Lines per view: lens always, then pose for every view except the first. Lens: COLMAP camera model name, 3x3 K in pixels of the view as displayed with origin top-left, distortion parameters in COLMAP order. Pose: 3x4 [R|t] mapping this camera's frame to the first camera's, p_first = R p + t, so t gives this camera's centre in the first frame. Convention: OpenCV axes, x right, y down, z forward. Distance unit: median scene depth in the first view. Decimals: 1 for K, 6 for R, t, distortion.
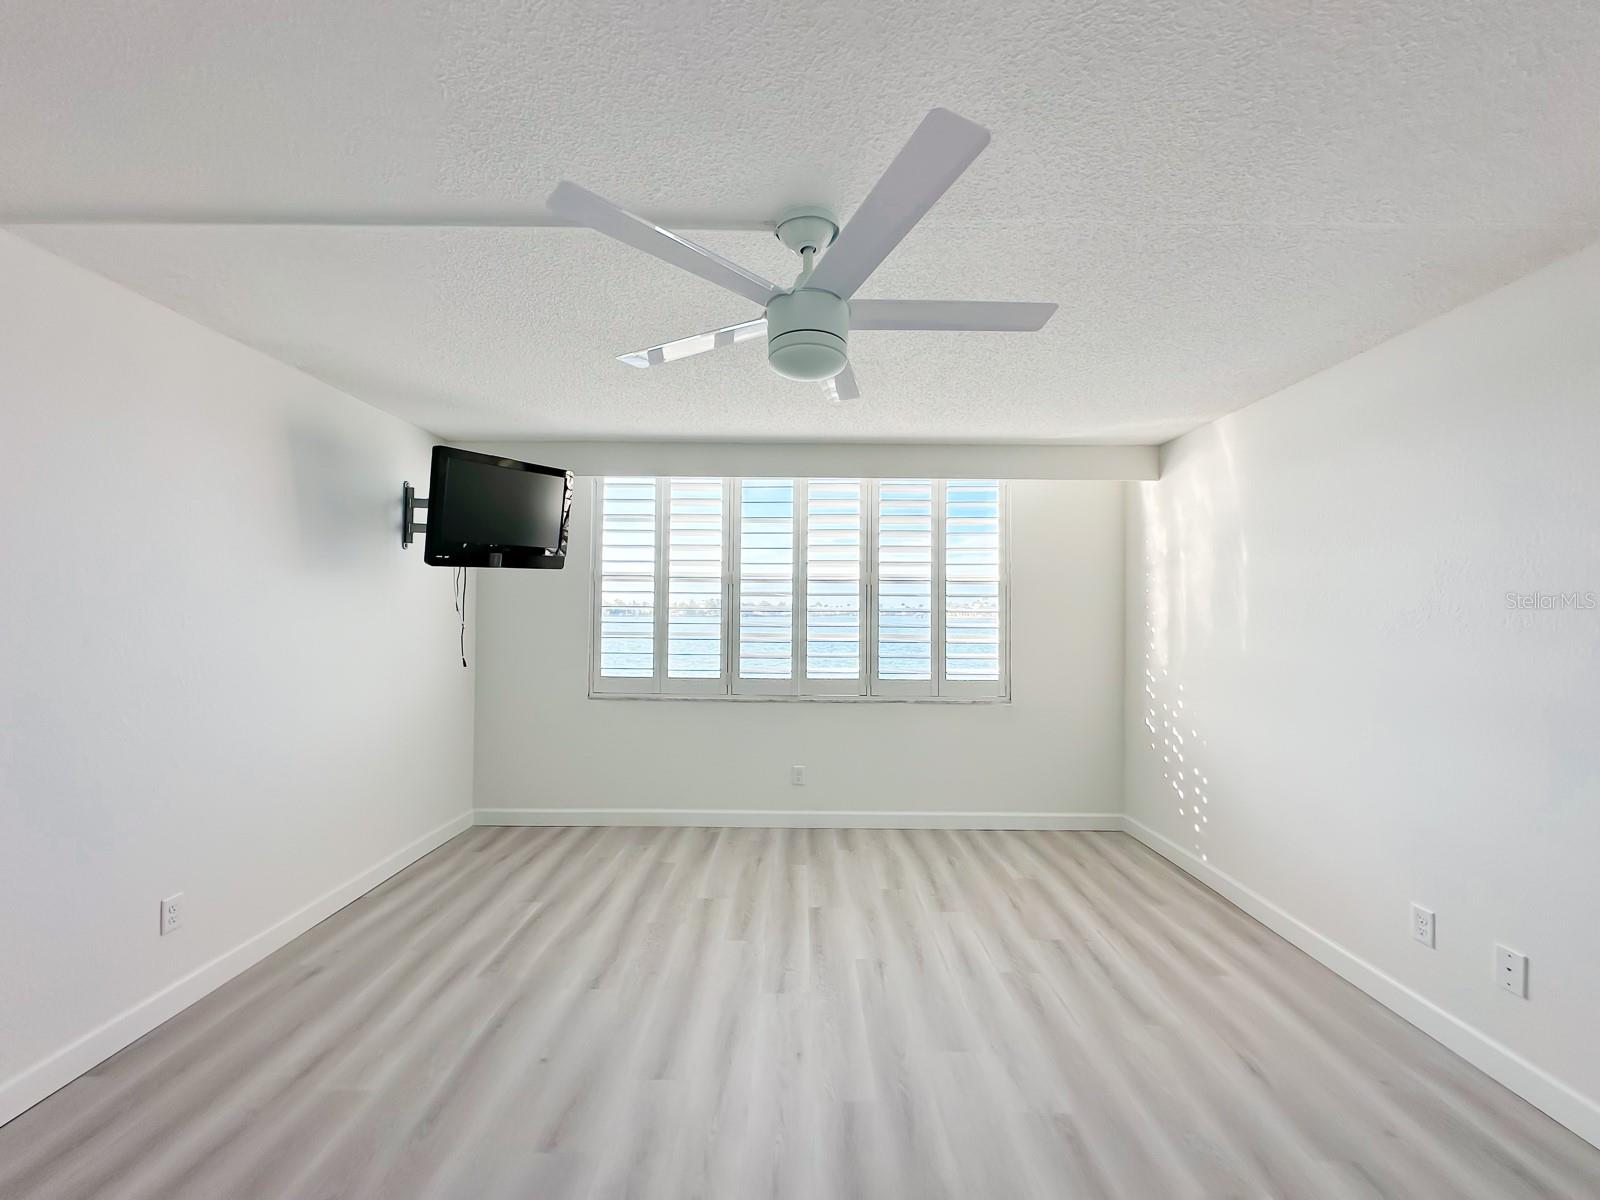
lens RADIAL K [[639.6, 0, 804.5], [0, 639.6, 601.2], [0, 0, 1]] dist [0.000672, -0.000293]
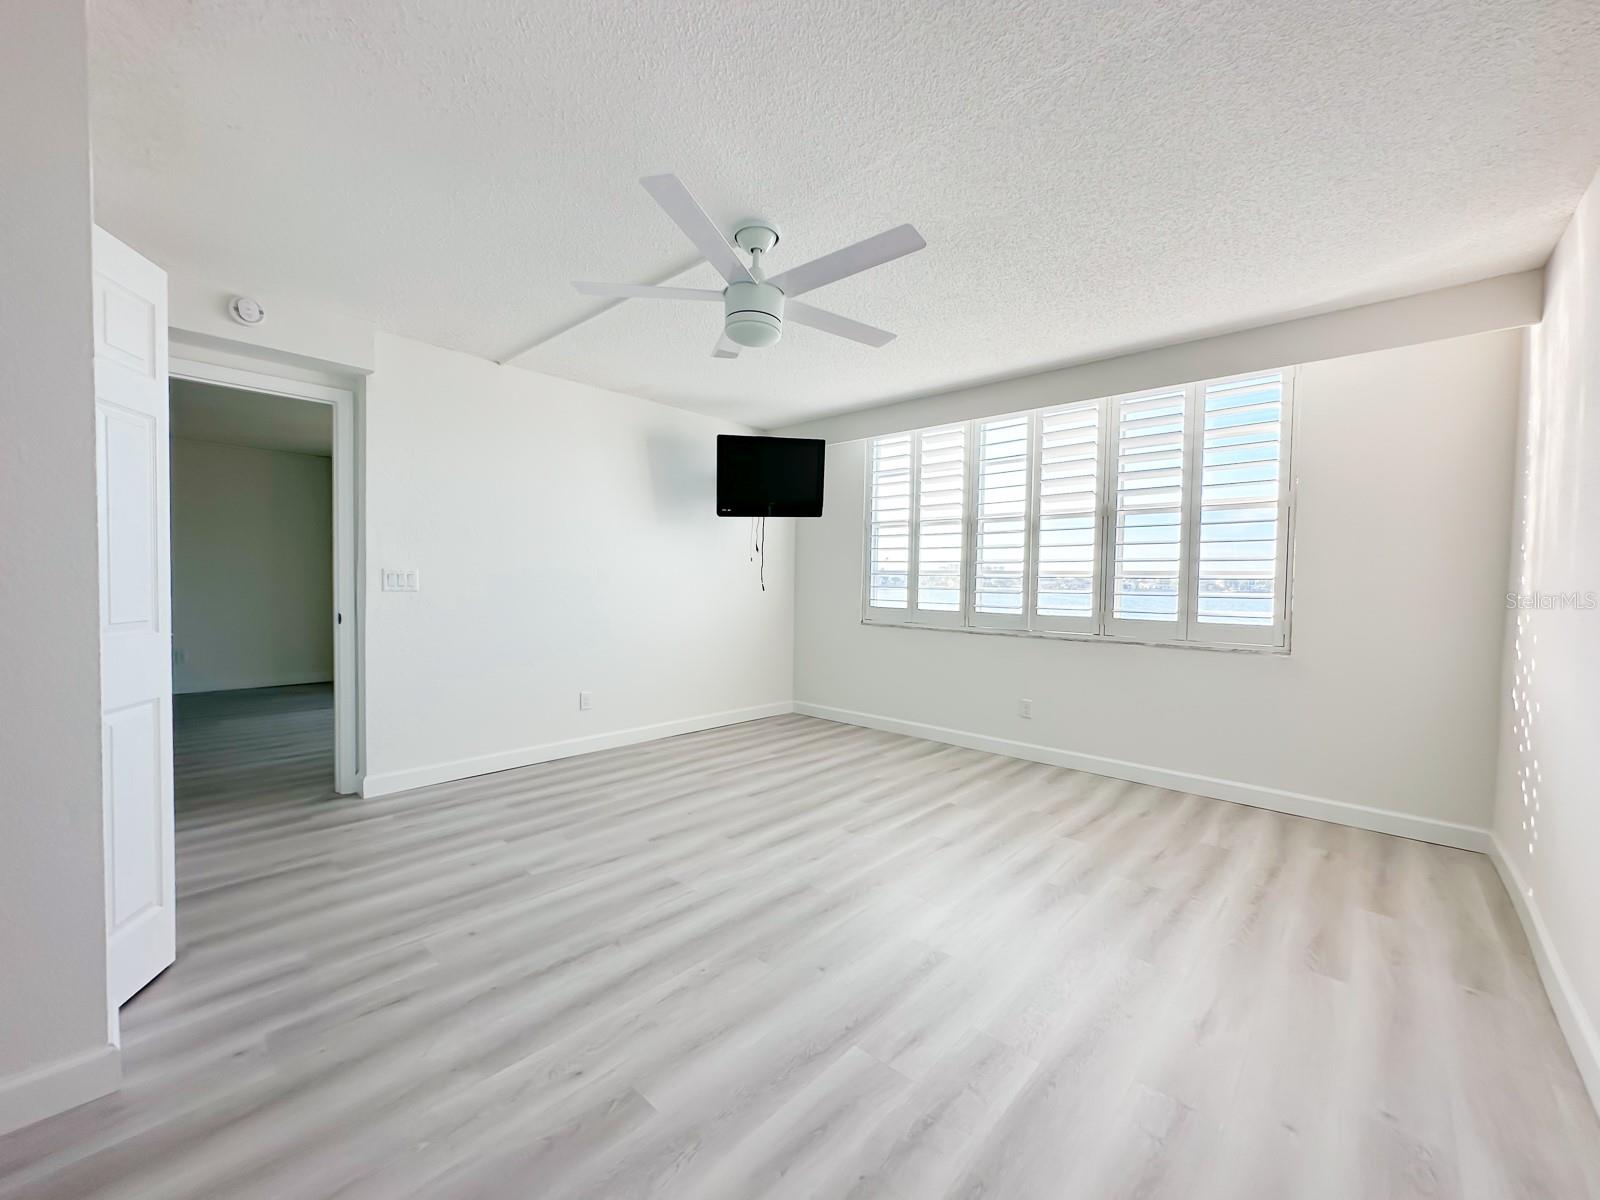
lens RADIAL K [[639.6, 0, 804.5], [0, 639.6, 601.2], [0, 0, 1]] dist [0.000672, -0.000293]
pose [[0.739747, 0.023599, -0.672472, 0.415770], [0.001044, 0.999343, 0.036218, 0.064729], [0.672885, -0.027494, 0.739236, 0.013258]]
